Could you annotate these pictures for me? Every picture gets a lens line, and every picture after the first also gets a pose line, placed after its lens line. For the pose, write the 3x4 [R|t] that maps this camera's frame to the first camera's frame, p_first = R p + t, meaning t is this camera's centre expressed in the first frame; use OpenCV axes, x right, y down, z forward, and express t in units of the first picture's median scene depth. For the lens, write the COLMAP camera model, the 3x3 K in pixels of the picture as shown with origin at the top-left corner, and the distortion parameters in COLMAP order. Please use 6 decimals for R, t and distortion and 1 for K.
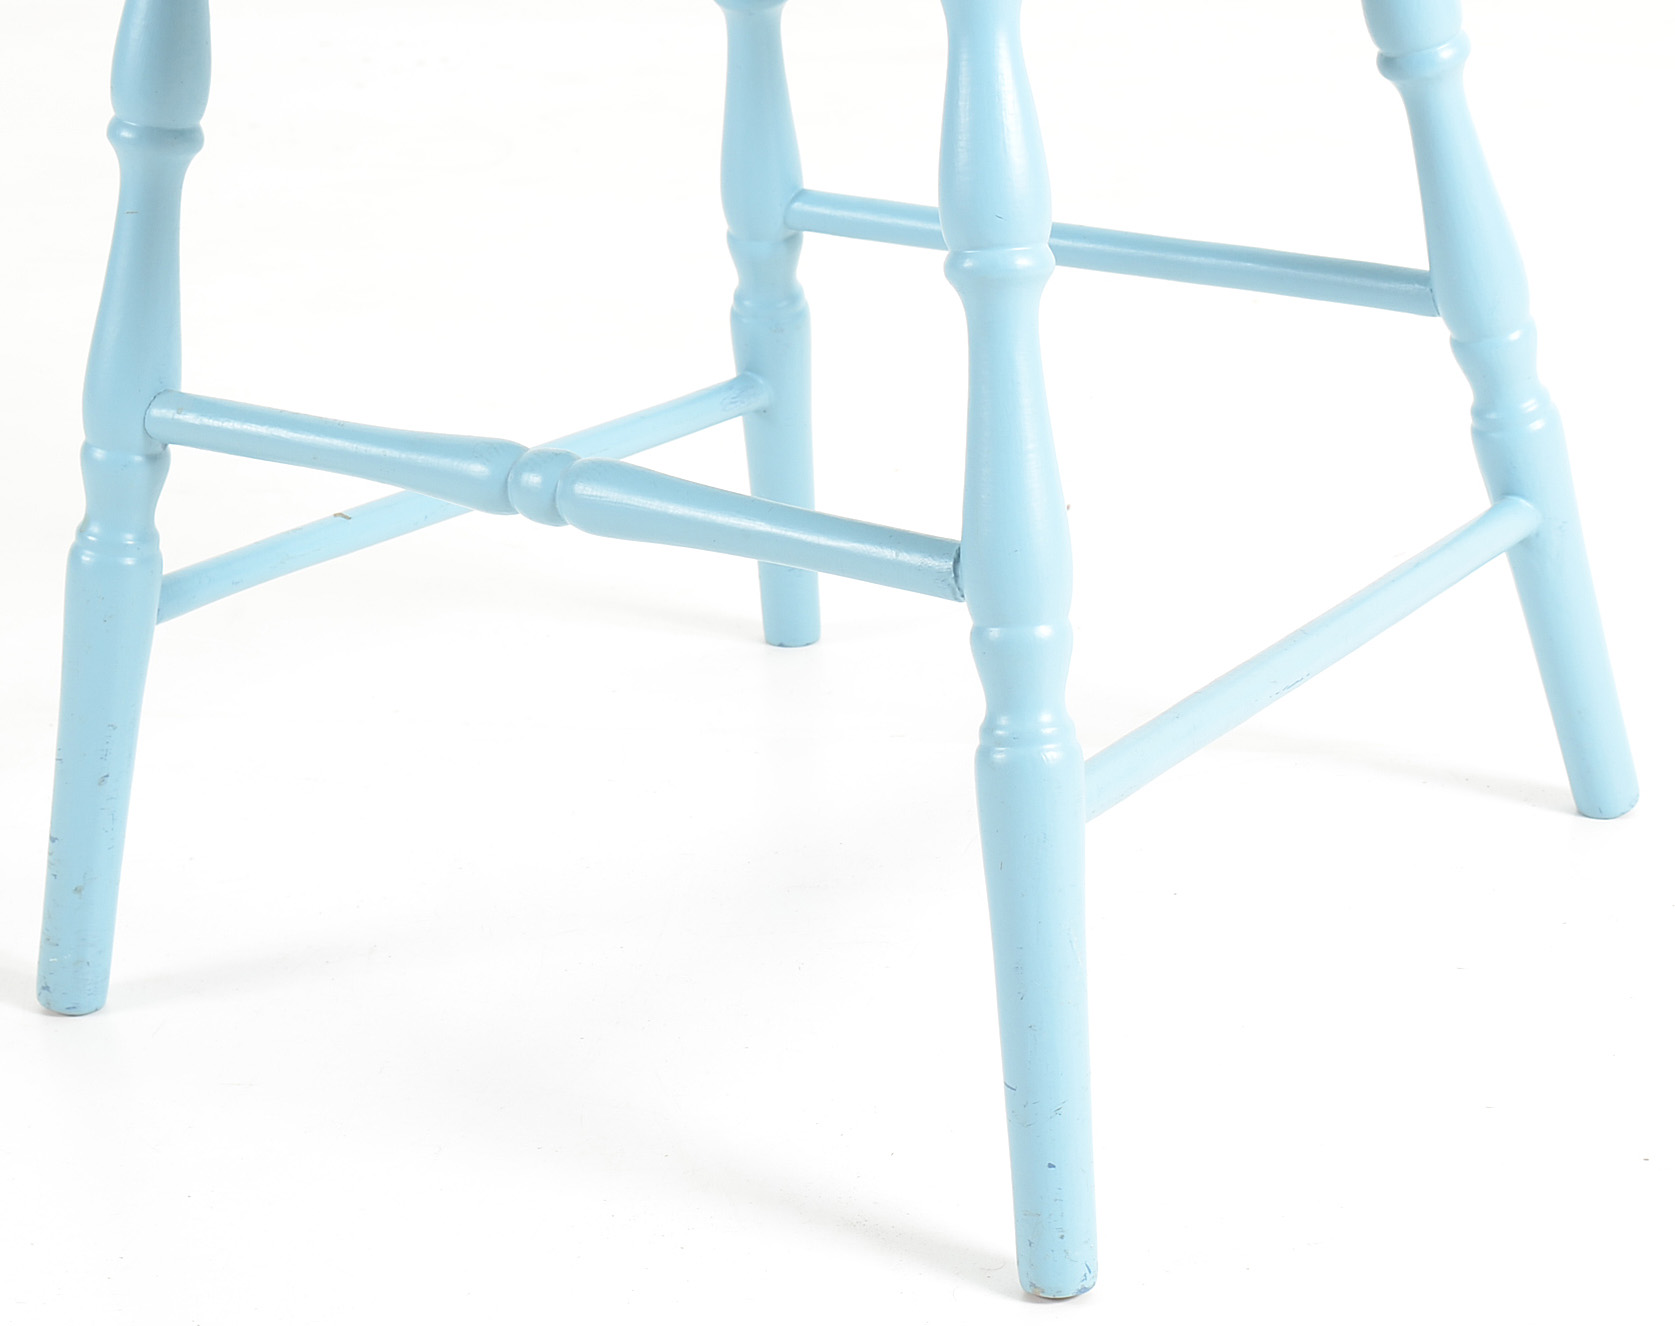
lens RADIAL K [[4487.1, 0, 921.0], [0, 4487.1, 662.4], [0, 0, 1]] dist [0.002879, 0.544007]
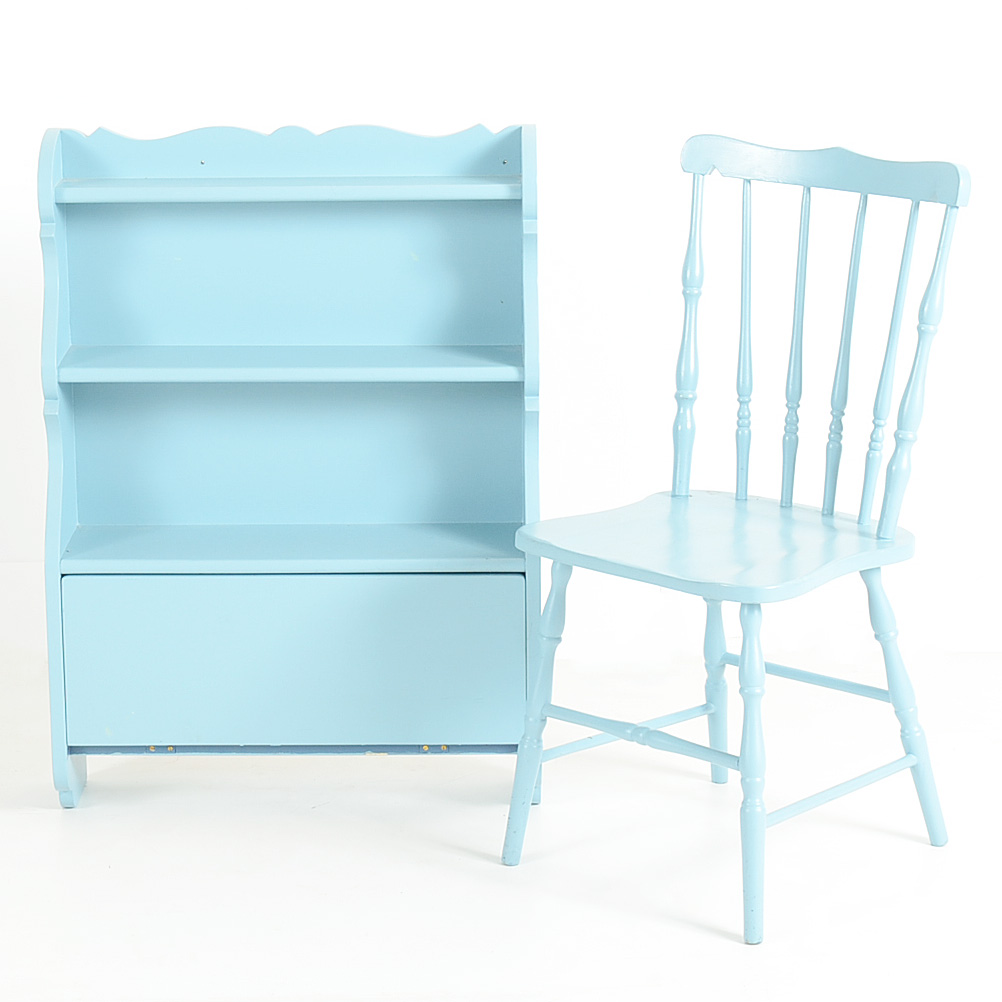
lens RADIAL K [[3217.3, 0, 501.0], [0, 3217.3, 501.0], [0, 0, 1]] dist [-0.193280, 1.322269]
pose [[0.986968, 0.057421, -0.150326, 0.191121], [-0.072064, 0.992975, -0.093843, 0.027979], [0.143882, 0.103453, 0.984172, -1.685382]]
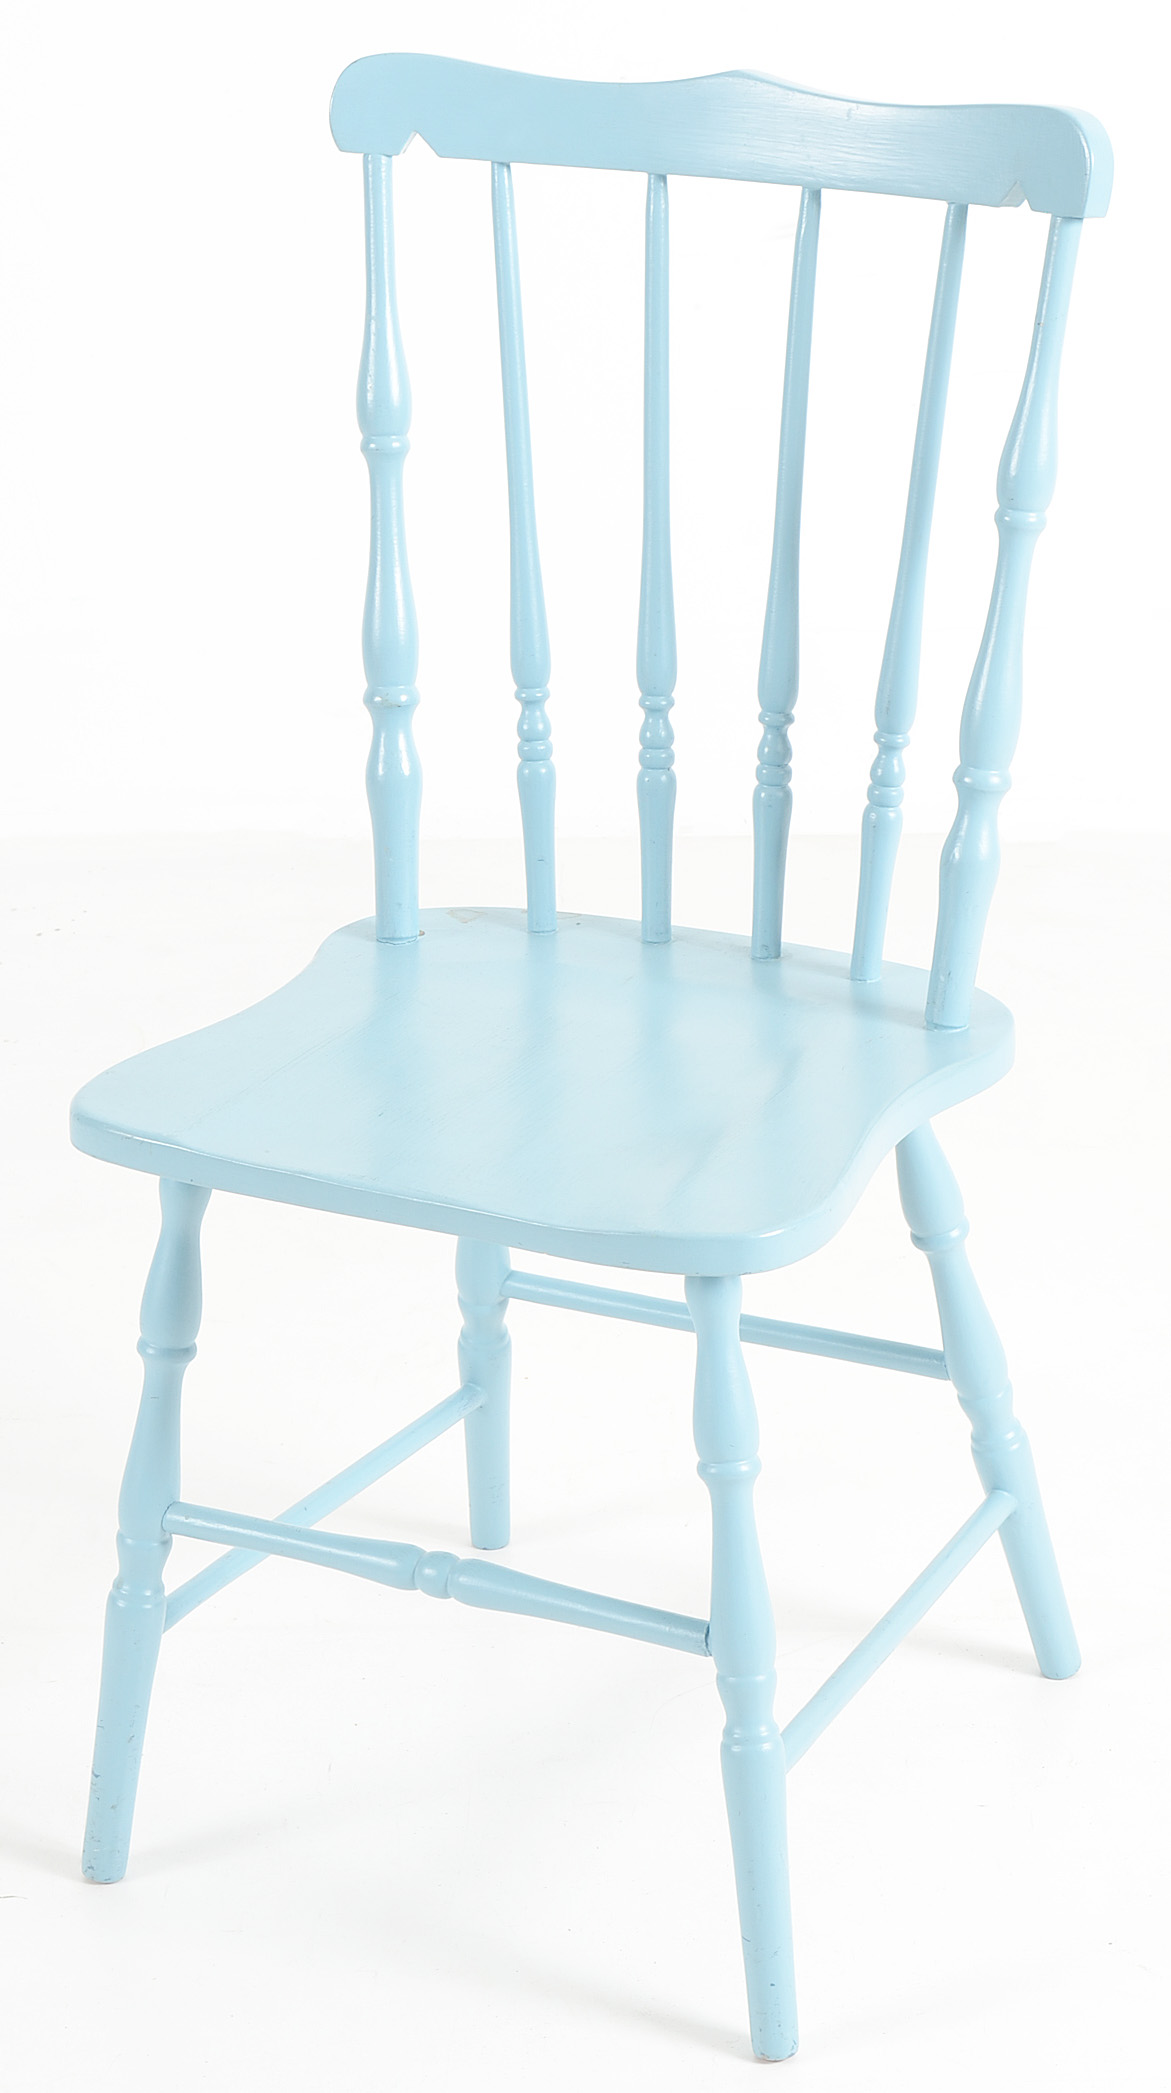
lens RADIAL K [[5239.4, 0, 585.5], [0, 5239.4, 1046.5], [0, 0, 1]] dist [-0.007825, 0.589361]
pose [[0.994119, -0.039168, 0.100962, -0.196723], [0.035209, 0.998551, 0.040699, -0.281420], [-0.102410, -0.036905, 0.994057, -0.821450]]
